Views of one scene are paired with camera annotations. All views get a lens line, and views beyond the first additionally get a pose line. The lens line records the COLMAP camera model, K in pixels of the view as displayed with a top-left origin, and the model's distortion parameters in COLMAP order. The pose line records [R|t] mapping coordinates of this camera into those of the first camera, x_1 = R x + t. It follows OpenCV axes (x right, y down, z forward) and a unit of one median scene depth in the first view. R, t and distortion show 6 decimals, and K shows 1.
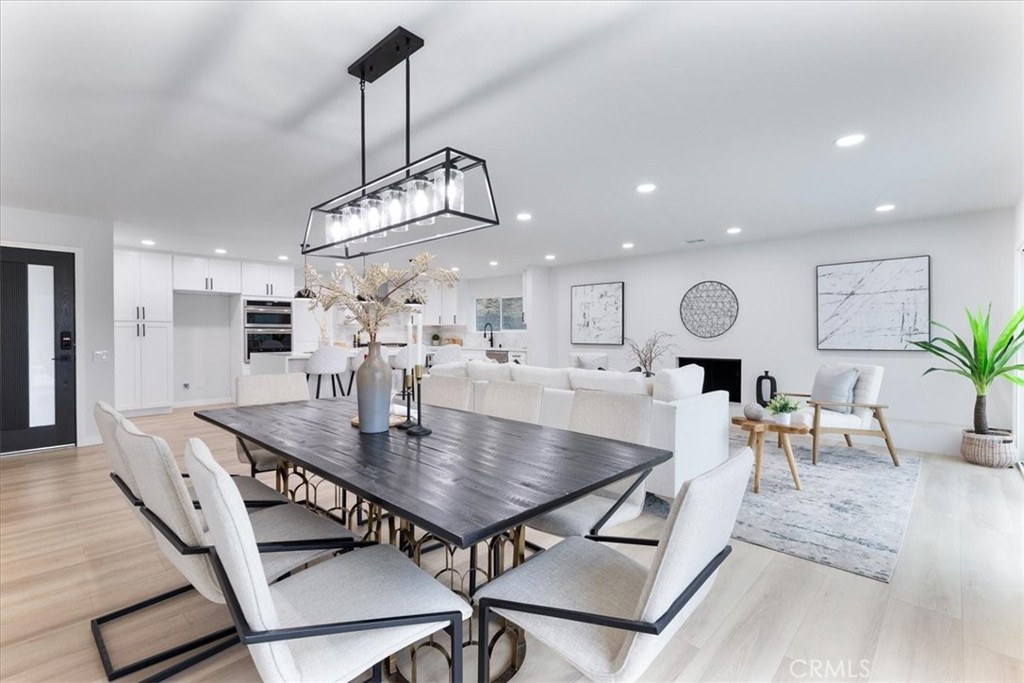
lens RADIAL K [[458.2, 0, 512.2], [0, 458.2, 337.1], [0, 0, 1]] dist [0.003939, -0.000083]
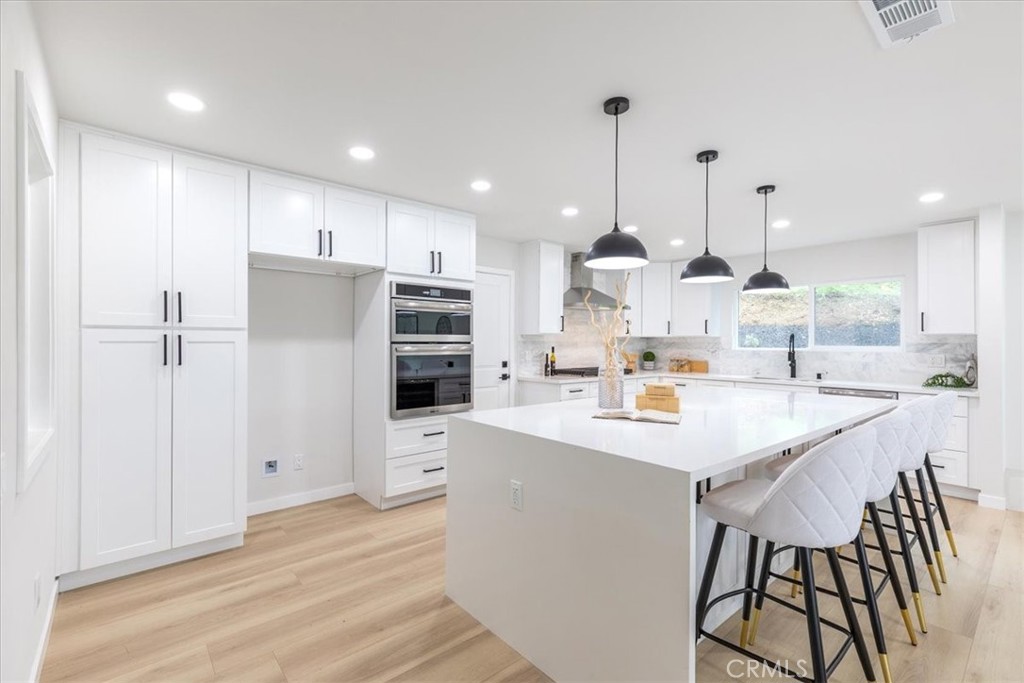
lens RADIAL K [[458.2, 0, 515.2], [0, 458.2, 343.2], [0, 0, 1]] dist [0.003939, -0.000083]
pose [[0.995539, 0.004184, -0.094254, -0.409766], [-0.004856, 0.999964, -0.006898, -0.017316], [0.094222, 0.007325, 0.995524, 0.544733]]
